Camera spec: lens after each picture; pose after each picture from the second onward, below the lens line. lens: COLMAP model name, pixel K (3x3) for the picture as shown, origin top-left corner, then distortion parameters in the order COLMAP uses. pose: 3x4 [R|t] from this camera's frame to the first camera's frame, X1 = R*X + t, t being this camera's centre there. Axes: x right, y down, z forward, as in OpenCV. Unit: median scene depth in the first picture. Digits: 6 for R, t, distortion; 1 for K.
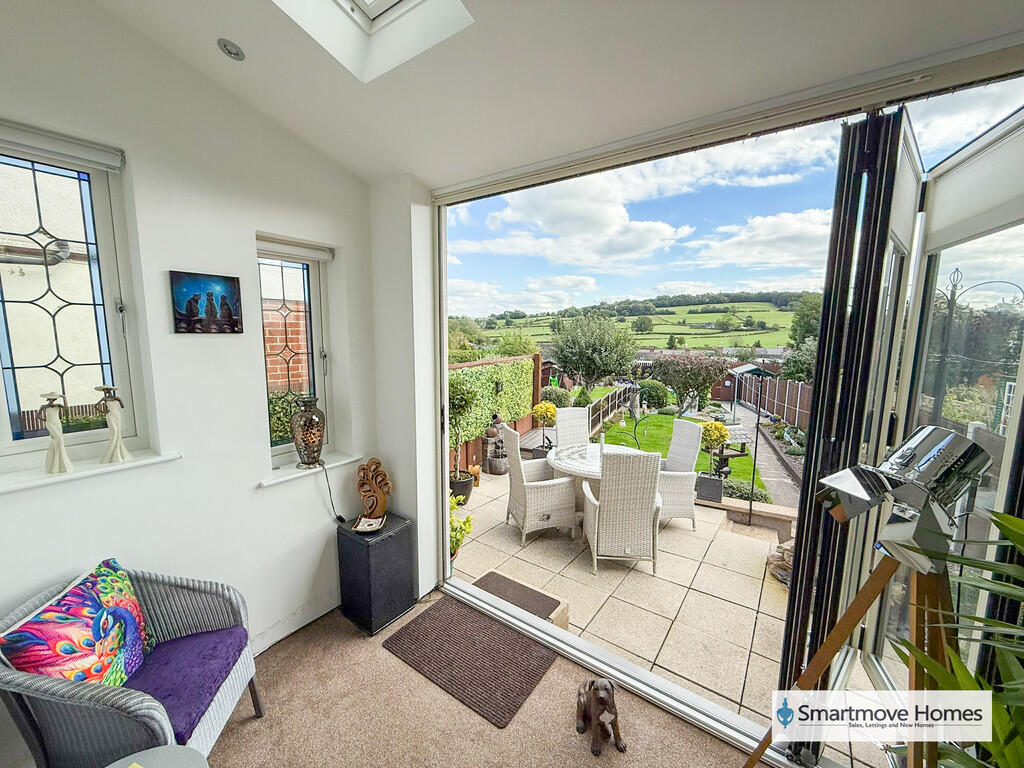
lens RADIAL K [[408.8, 0, 509.5], [0, 408.8, 382.9], [0, 0, 1]] dist [0.001684, 0.000102]
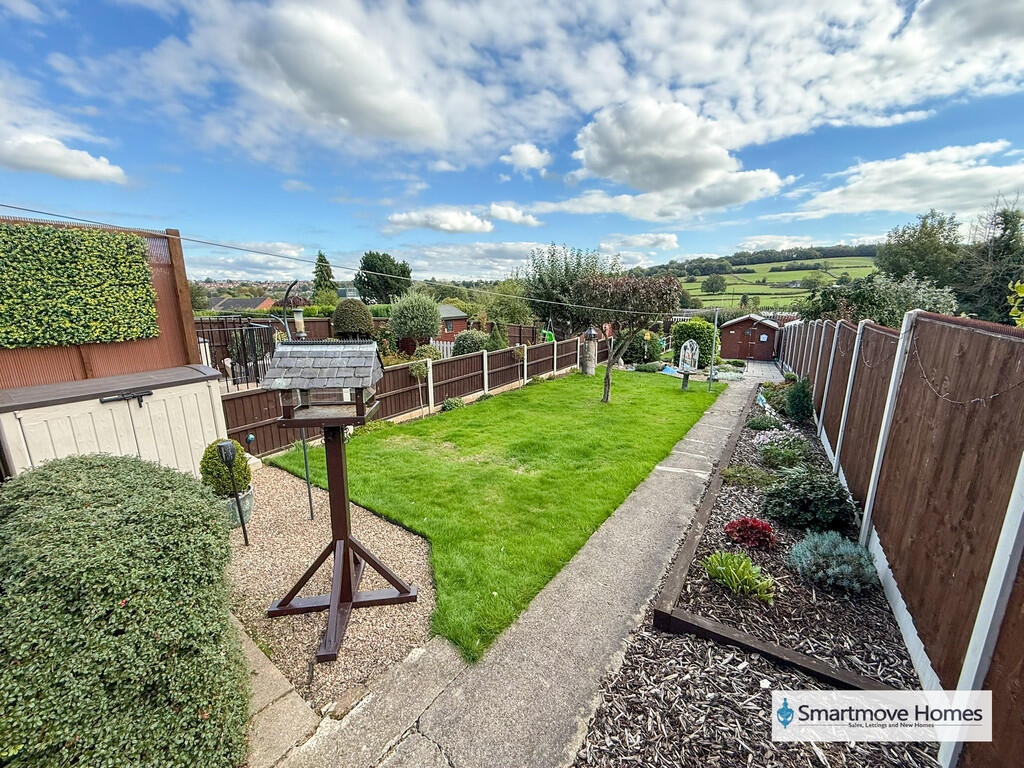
lens RADIAL K [[417.3, 0, 512.0], [0, 417.3, 384.0], [0, 0, 1]] dist [0.001130, 0.000842]
pose [[0.990565, 0.018622, -0.135775, 0.169008], [-0.007097, 0.996366, 0.084879, 0.024284], [0.136862, -0.083114, 0.987097, 0.141519]]
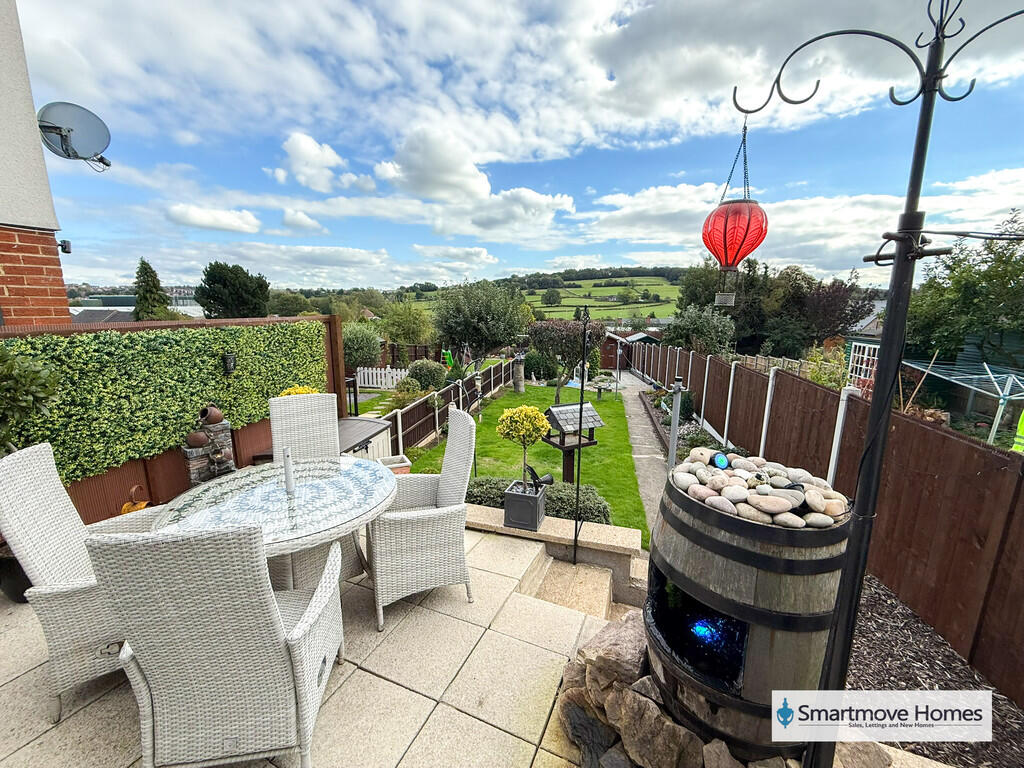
lens RADIAL K [[408.8, 0, 509.5], [0, 408.8, 382.9], [0, 0, 1]] dist [0.001684, 0.000102]
pose [[0.978322, -0.042668, 0.202647, 0.061268], [0.029734, 0.997347, 0.066447, 0.002514], [-0.204945, -0.058981, 0.976995, 0.067281]]
